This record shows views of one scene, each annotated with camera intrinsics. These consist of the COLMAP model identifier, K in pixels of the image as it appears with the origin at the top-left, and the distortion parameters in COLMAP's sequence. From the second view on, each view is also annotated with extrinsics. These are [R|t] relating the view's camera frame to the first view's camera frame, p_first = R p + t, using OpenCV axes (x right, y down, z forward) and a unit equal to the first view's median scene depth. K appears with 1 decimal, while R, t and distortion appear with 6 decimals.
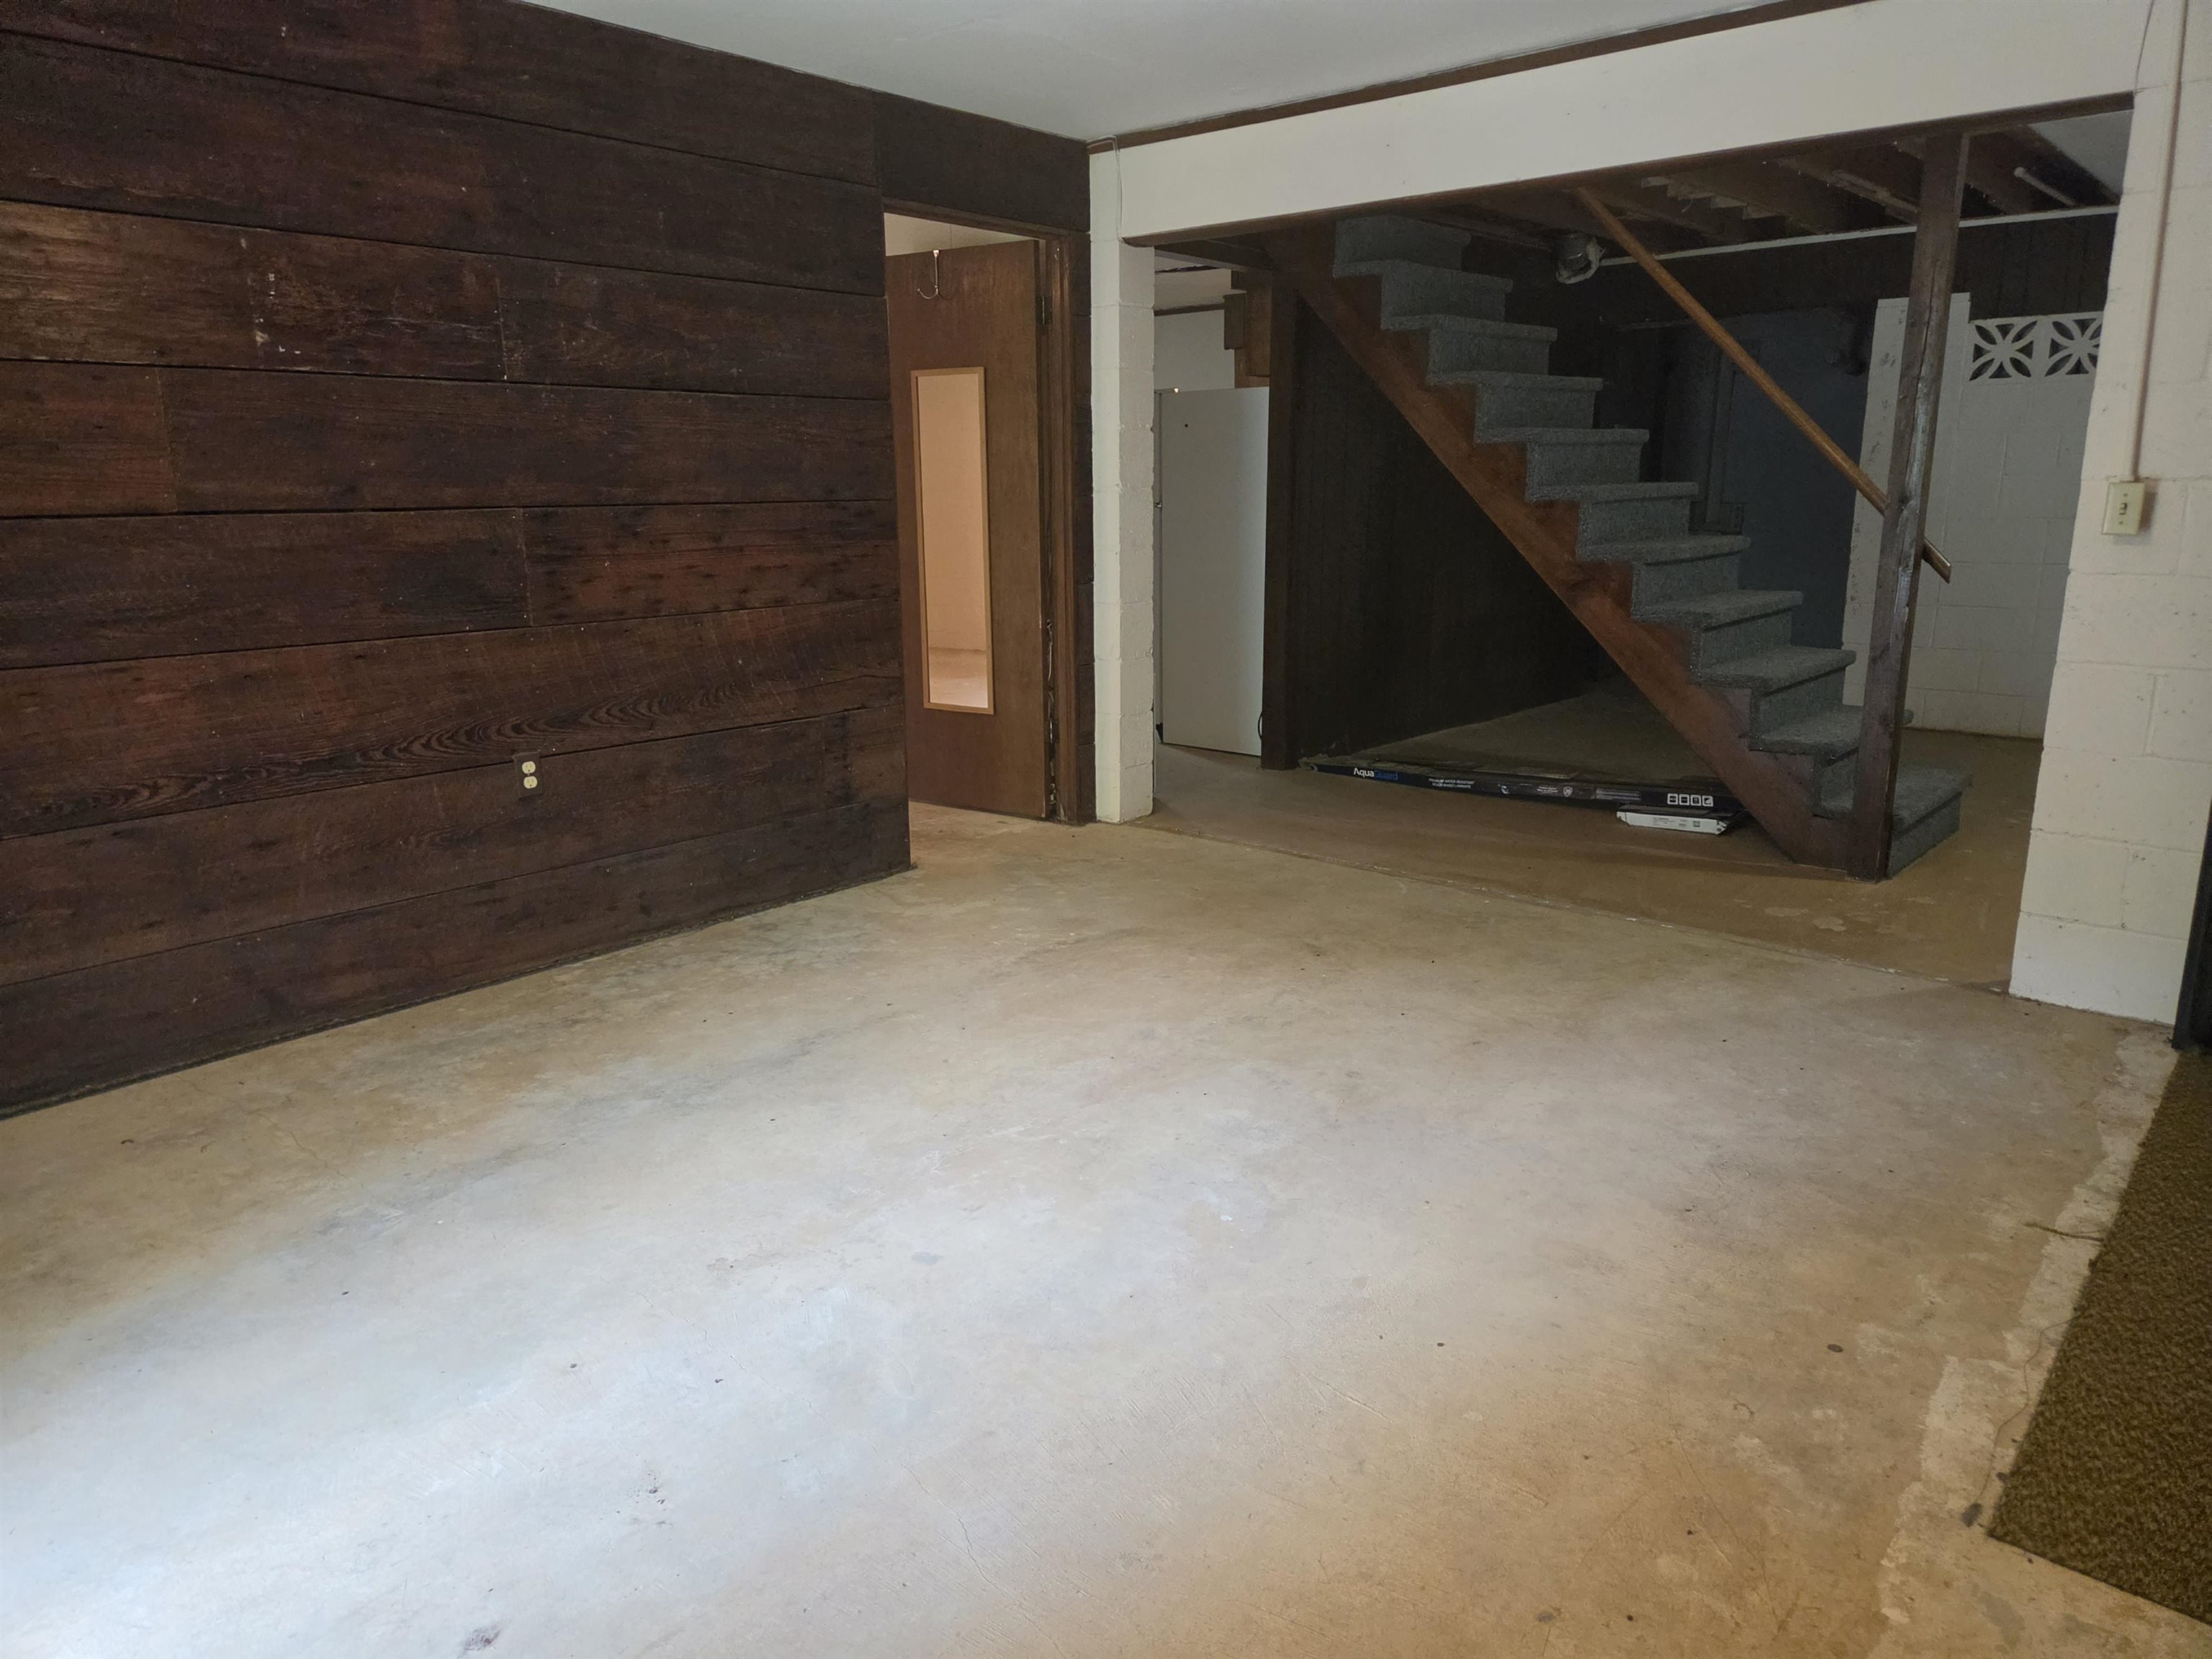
lens RADIAL K [[1471.4, 0, 1099.5], [0, 1471.4, 815.7], [0, 0, 1]] dist [0.070721, -0.052681]
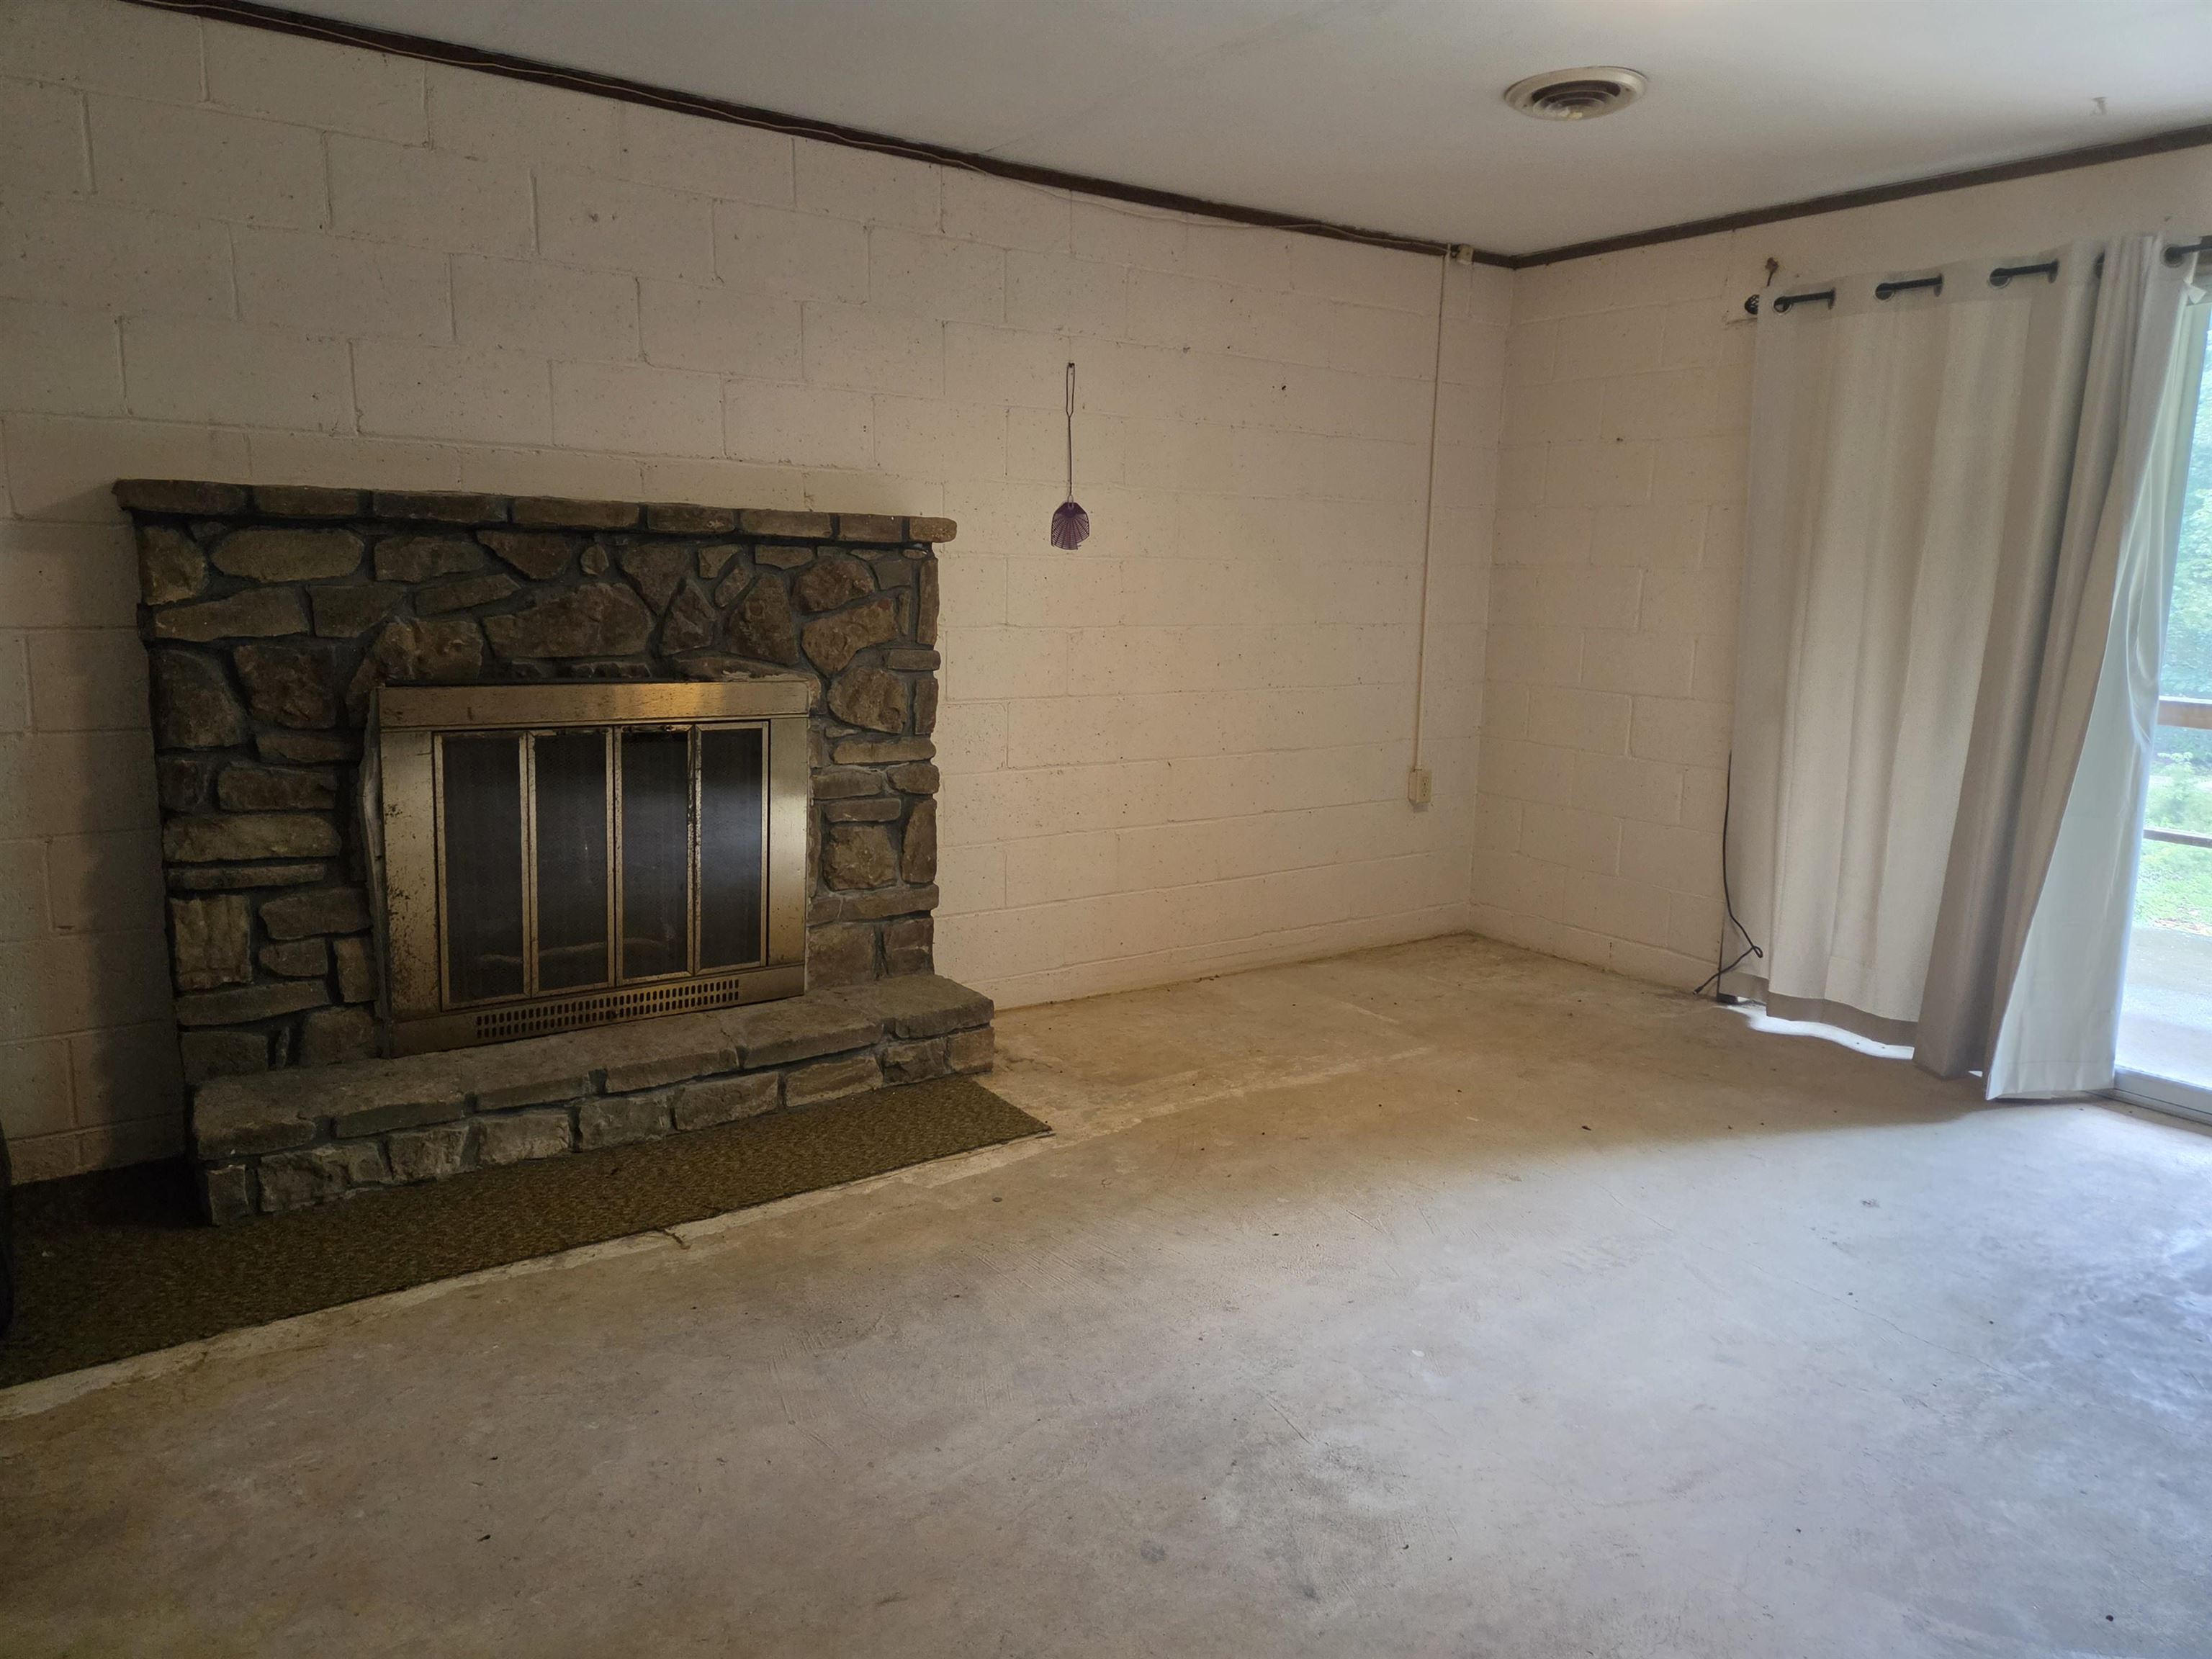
lens RADIAL K [[1471.4, 0, 1102.1], [0, 1471.4, 832.9], [0, 0, 1]] dist [0.070721, -0.052681]
pose [[-0.972089, -0.057738, 0.227398, 0.059795], [0.036294, 0.920569, 0.388891, -0.301485], [-0.231789, 0.386290, -0.892779, 1.260213]]
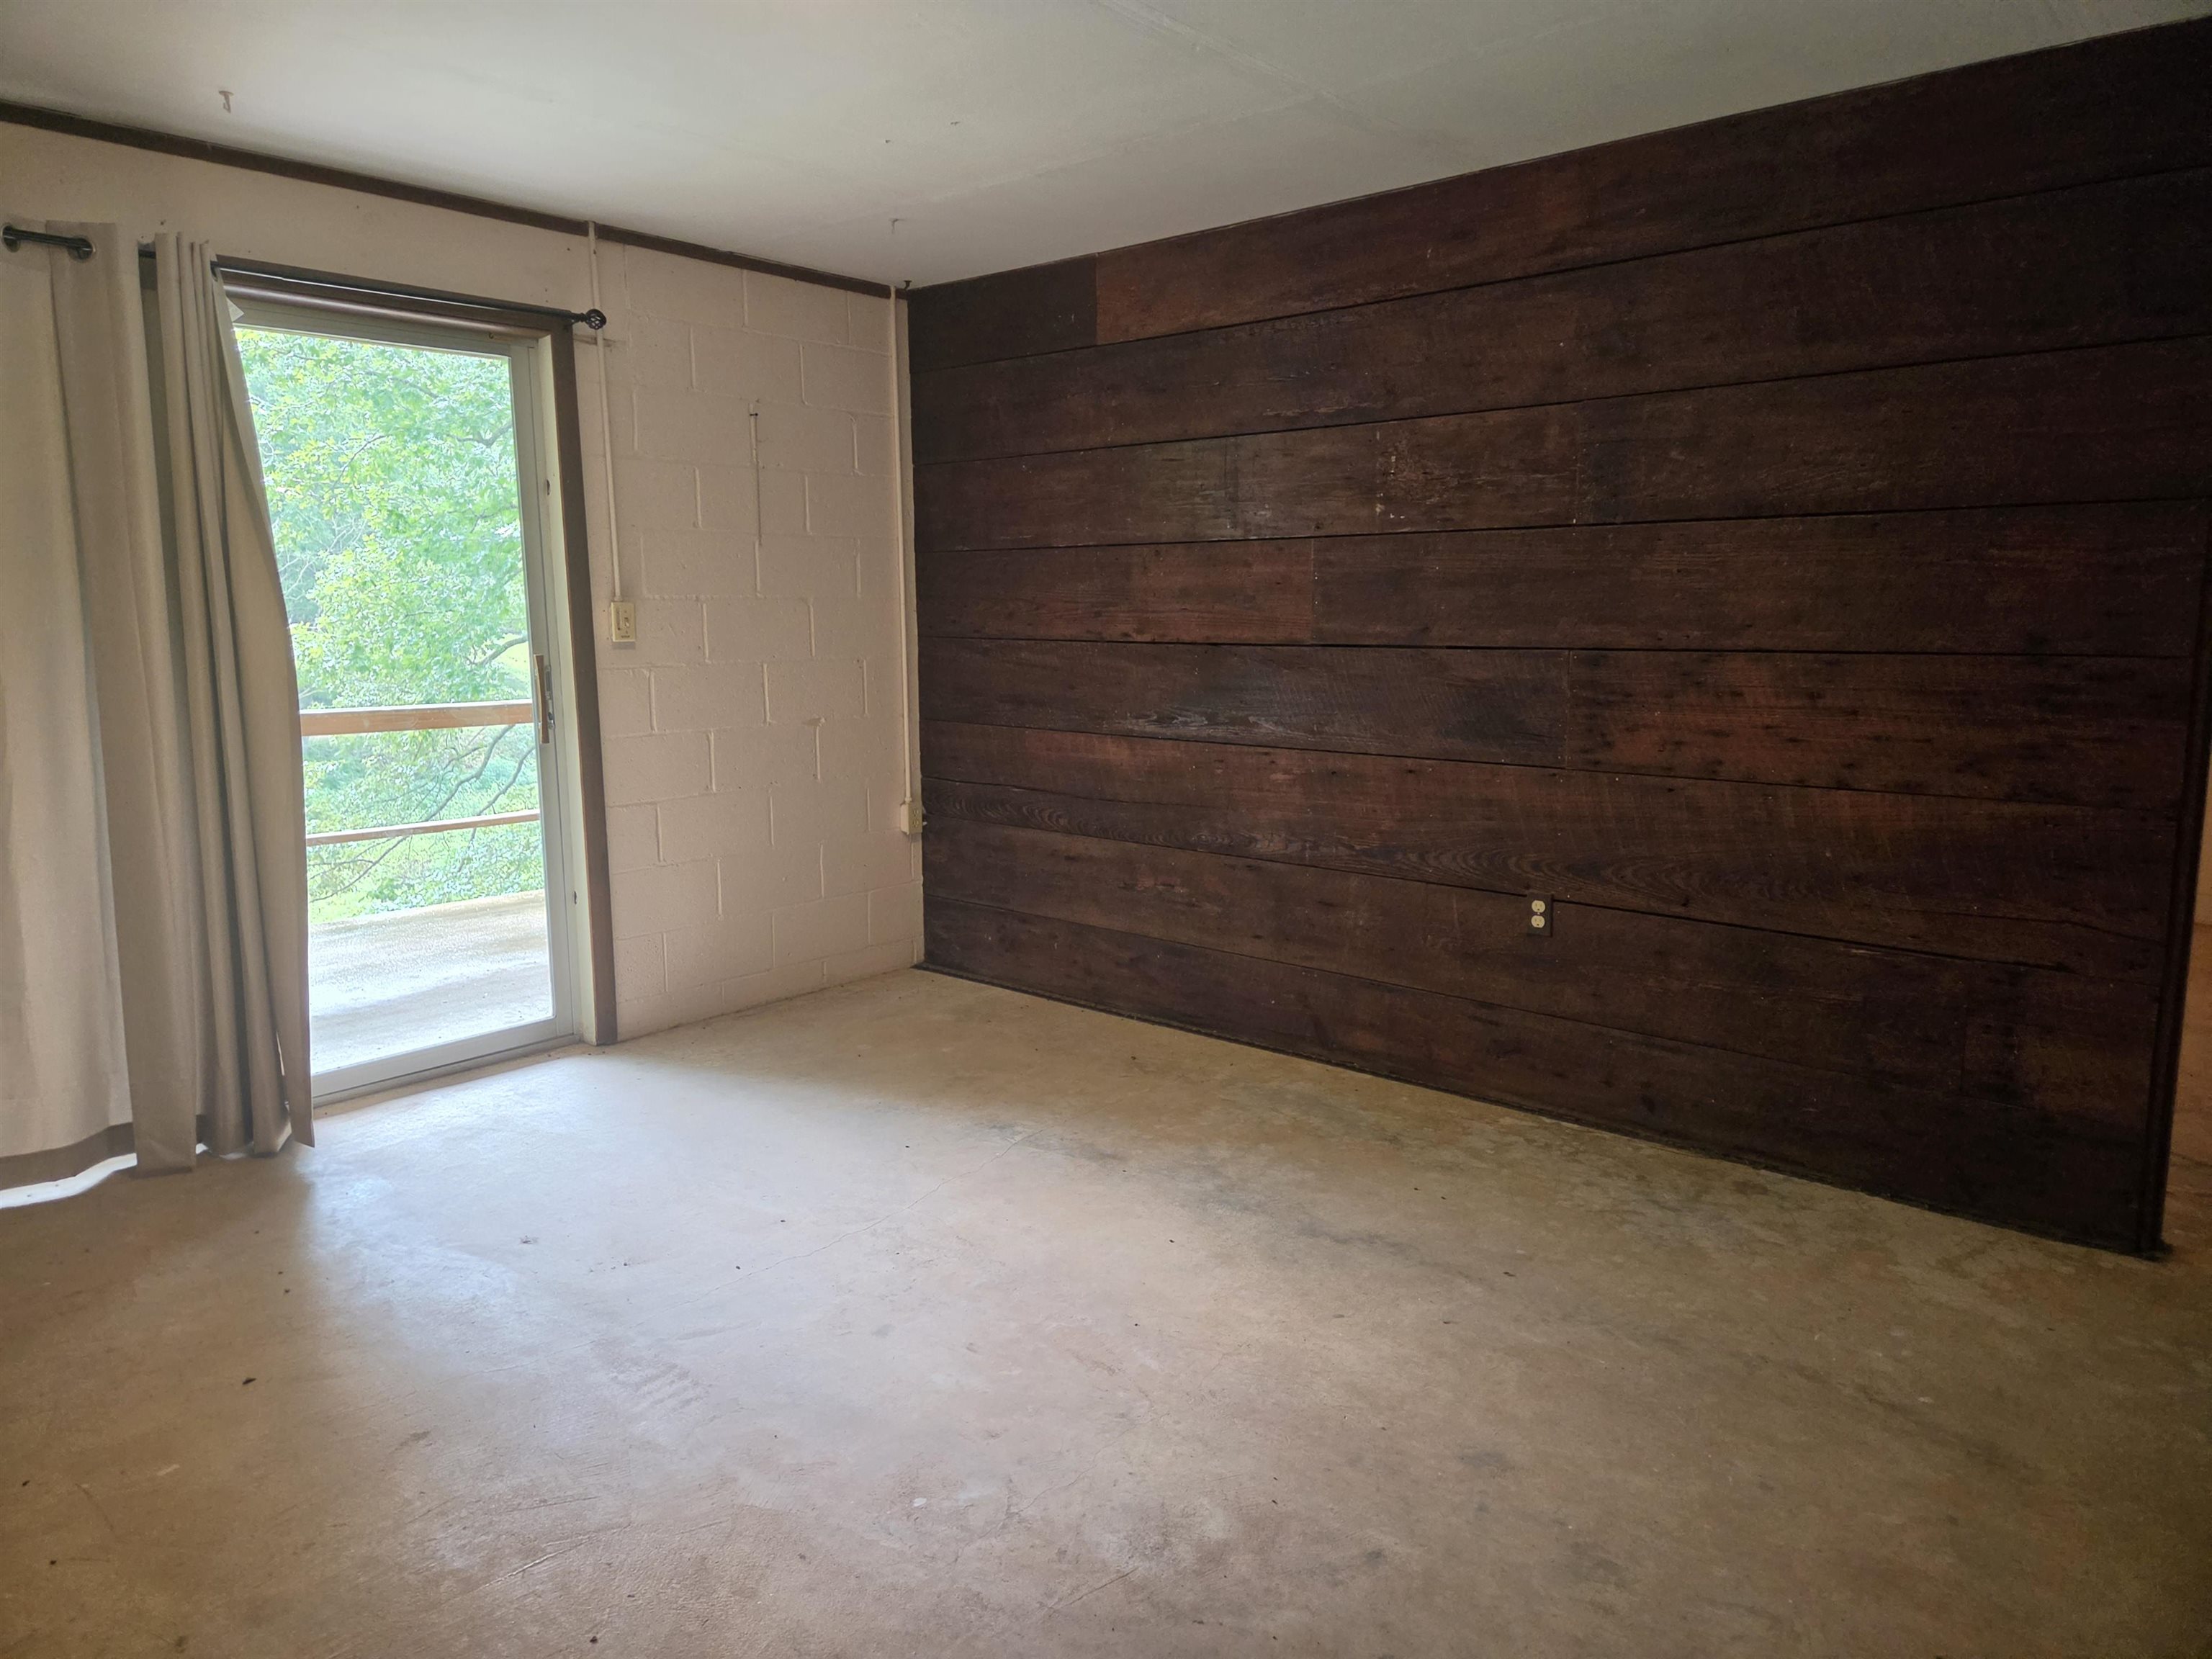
lens RADIAL K [[1471.4, 0, 1095.7], [0, 1471.4, 818.4], [0, 0, 1]] dist [0.070721, -0.052681]
pose [[-0.008423, 0.150981, -0.988501, 0.608640], [-0.224125, 0.963101, 0.149011, -0.176532], [0.974524, 0.222803, 0.025726, 0.699037]]
